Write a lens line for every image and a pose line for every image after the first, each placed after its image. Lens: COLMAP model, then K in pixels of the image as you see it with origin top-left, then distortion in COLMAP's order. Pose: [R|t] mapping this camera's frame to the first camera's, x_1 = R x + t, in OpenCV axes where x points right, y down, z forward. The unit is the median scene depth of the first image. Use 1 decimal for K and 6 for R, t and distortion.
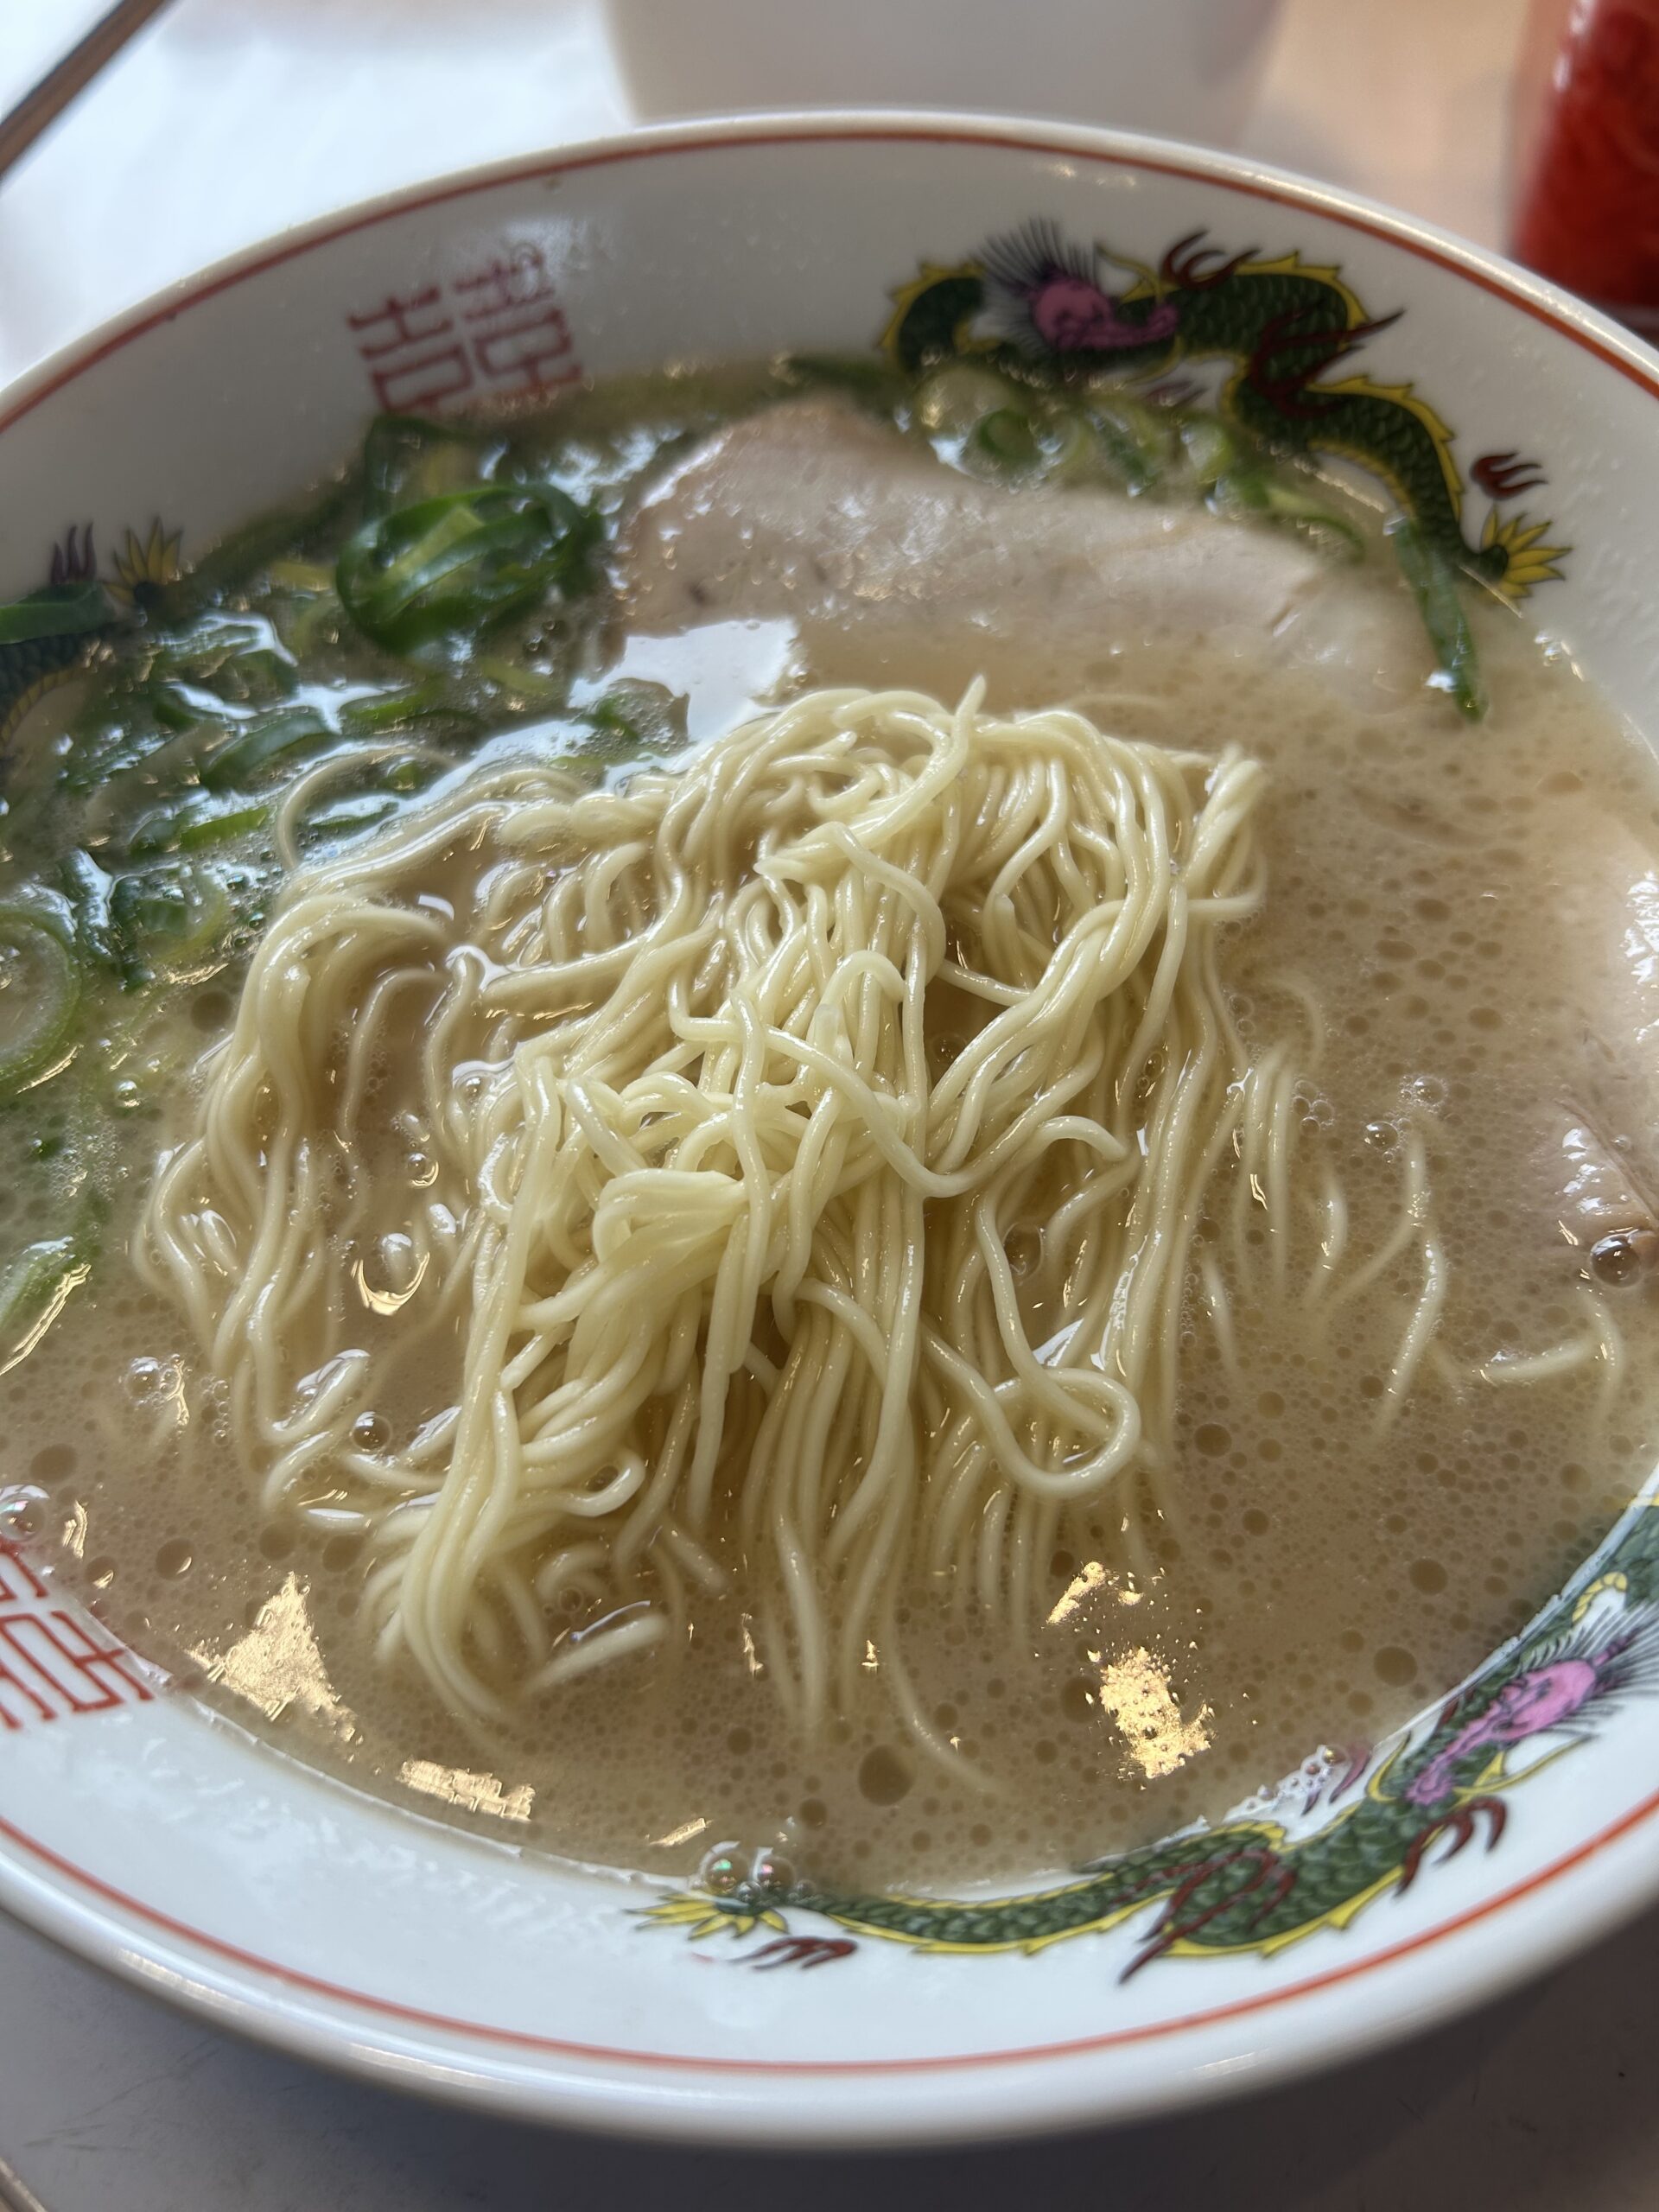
lens RADIAL K [[1710.0, 0, 829.5], [0, 1710.0, 1106.0], [0, 0, 1]] dist [0.008374, 0.003437]
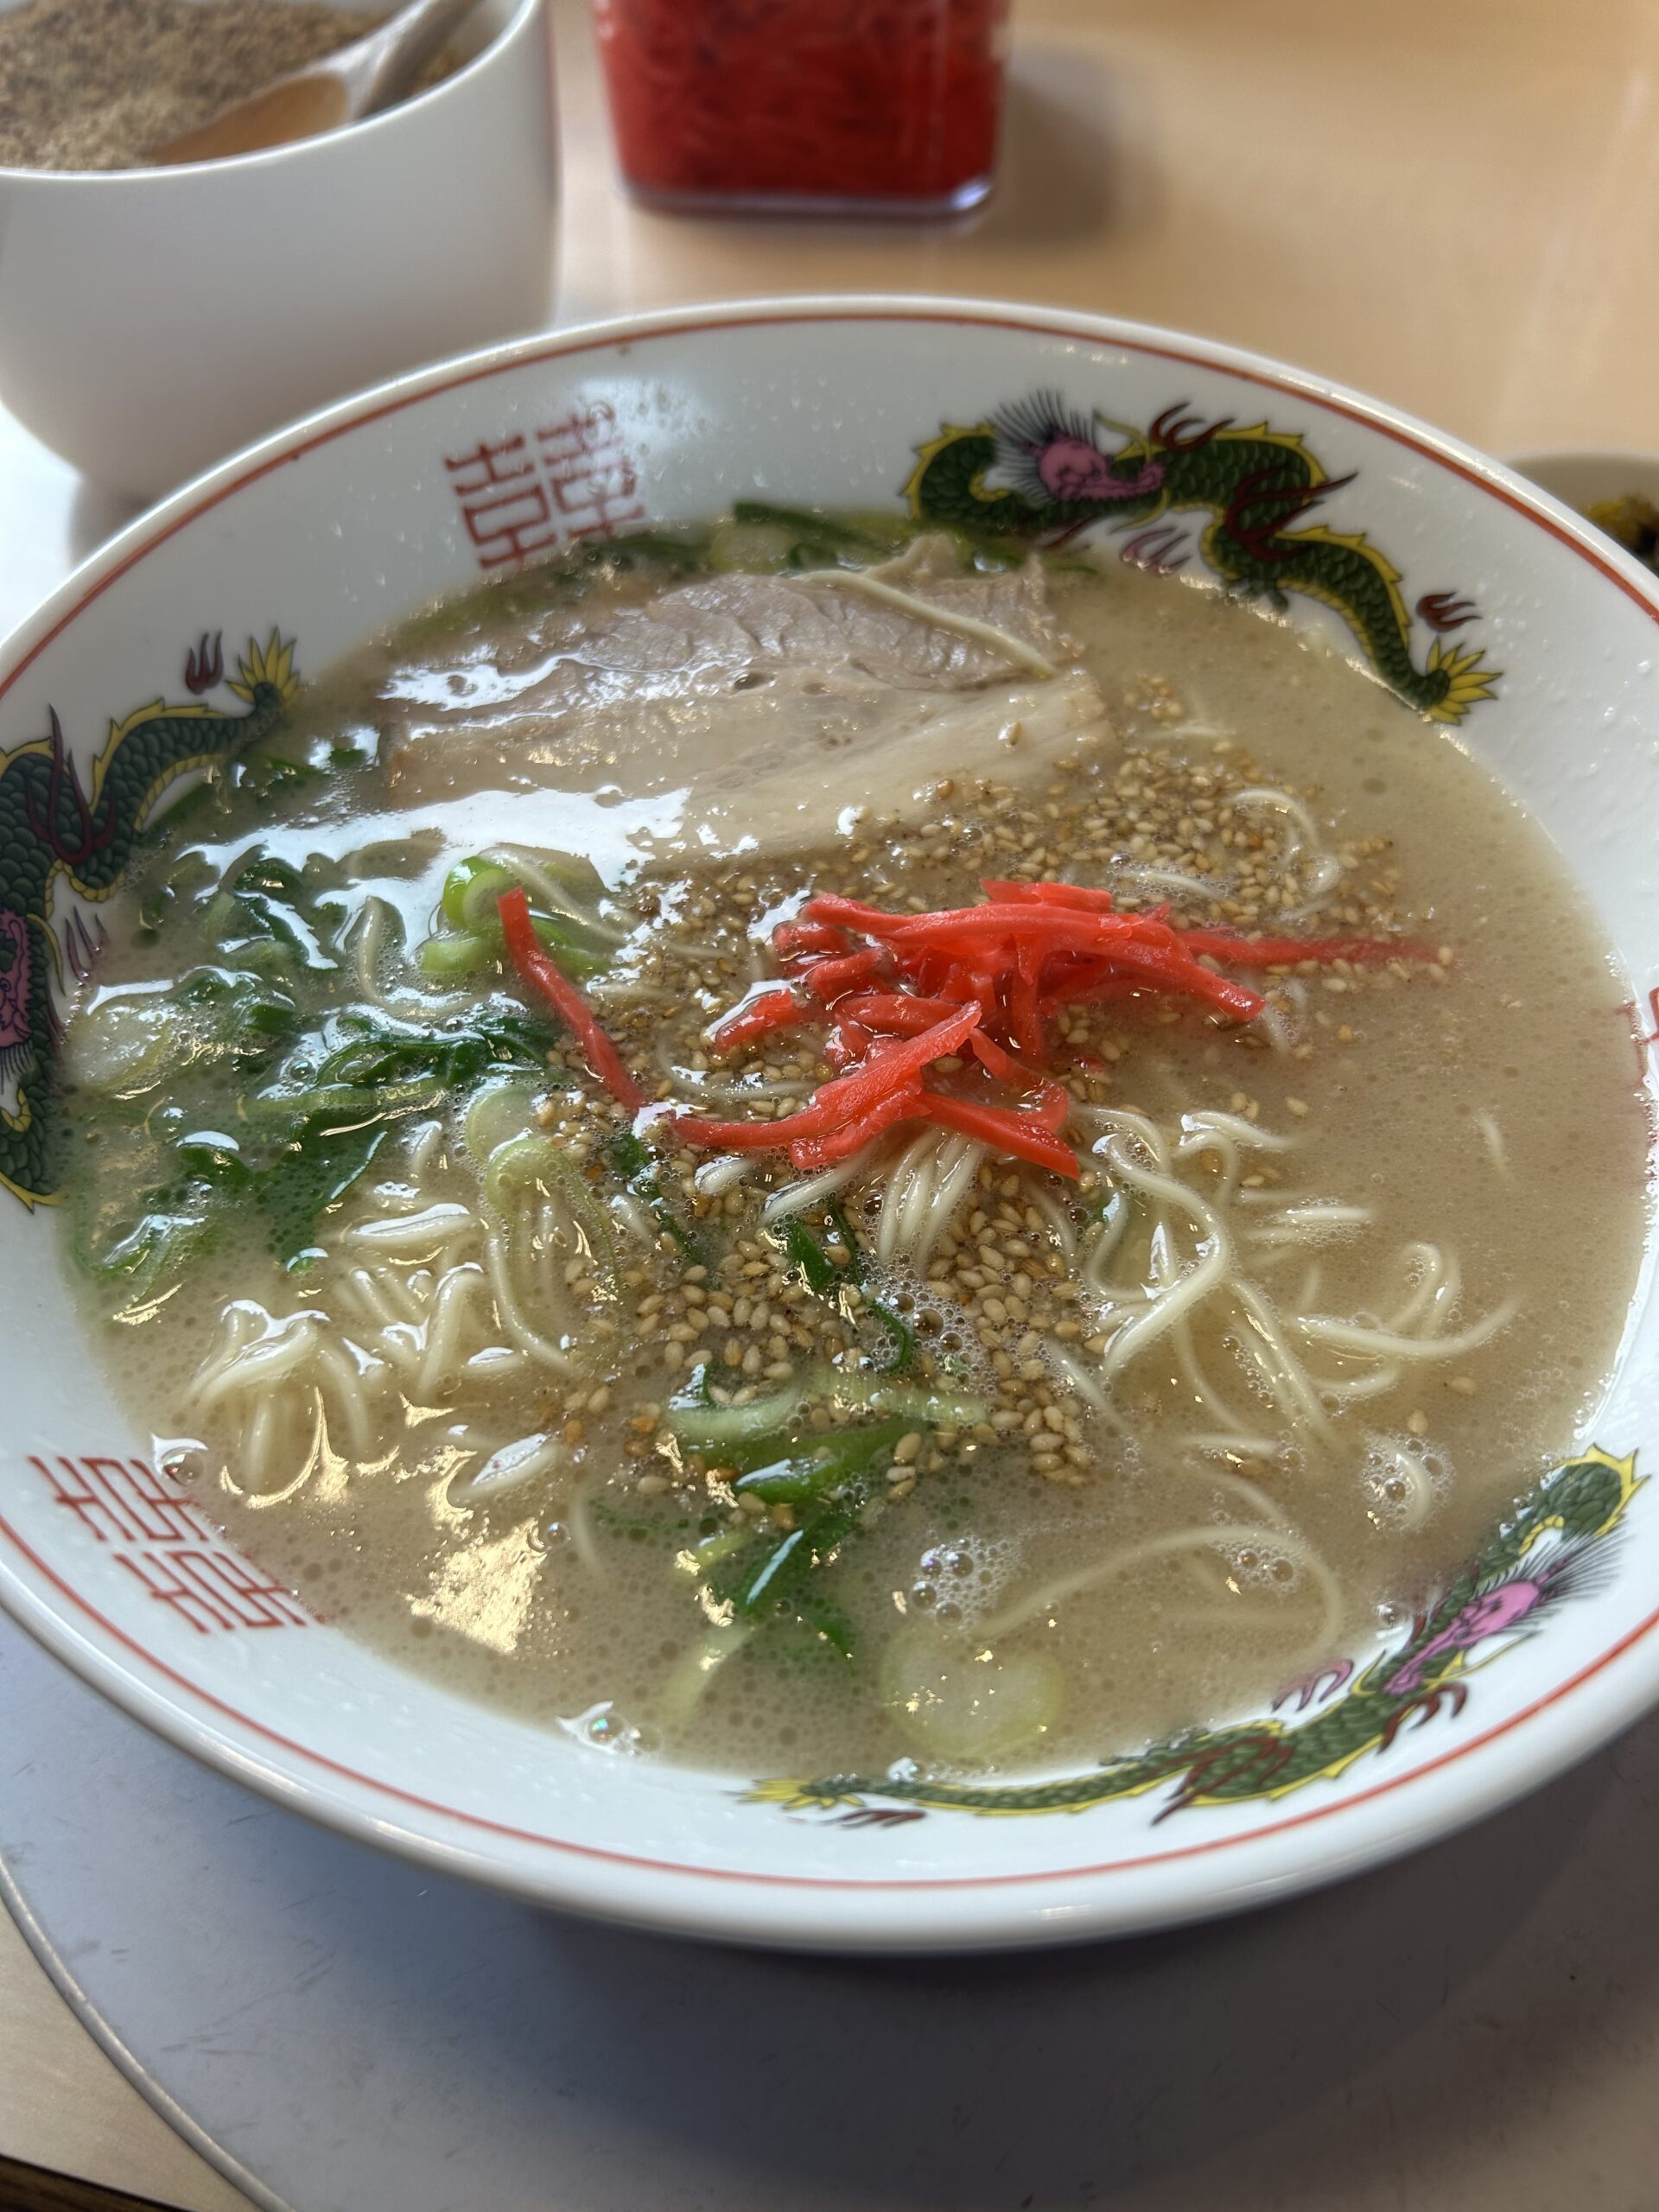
lens RADIAL K [[1698.8, 0, 841.7], [0, 1698.8, 1128.6], [0, 0, 1]] dist [0.000583, 0.003993]
pose [[0.999454, 0.007545, 0.032175, -0.051190], [-0.005605, 0.998183, -0.059989, 0.054949], [-0.032570, 0.059776, 0.997680, -0.119561]]
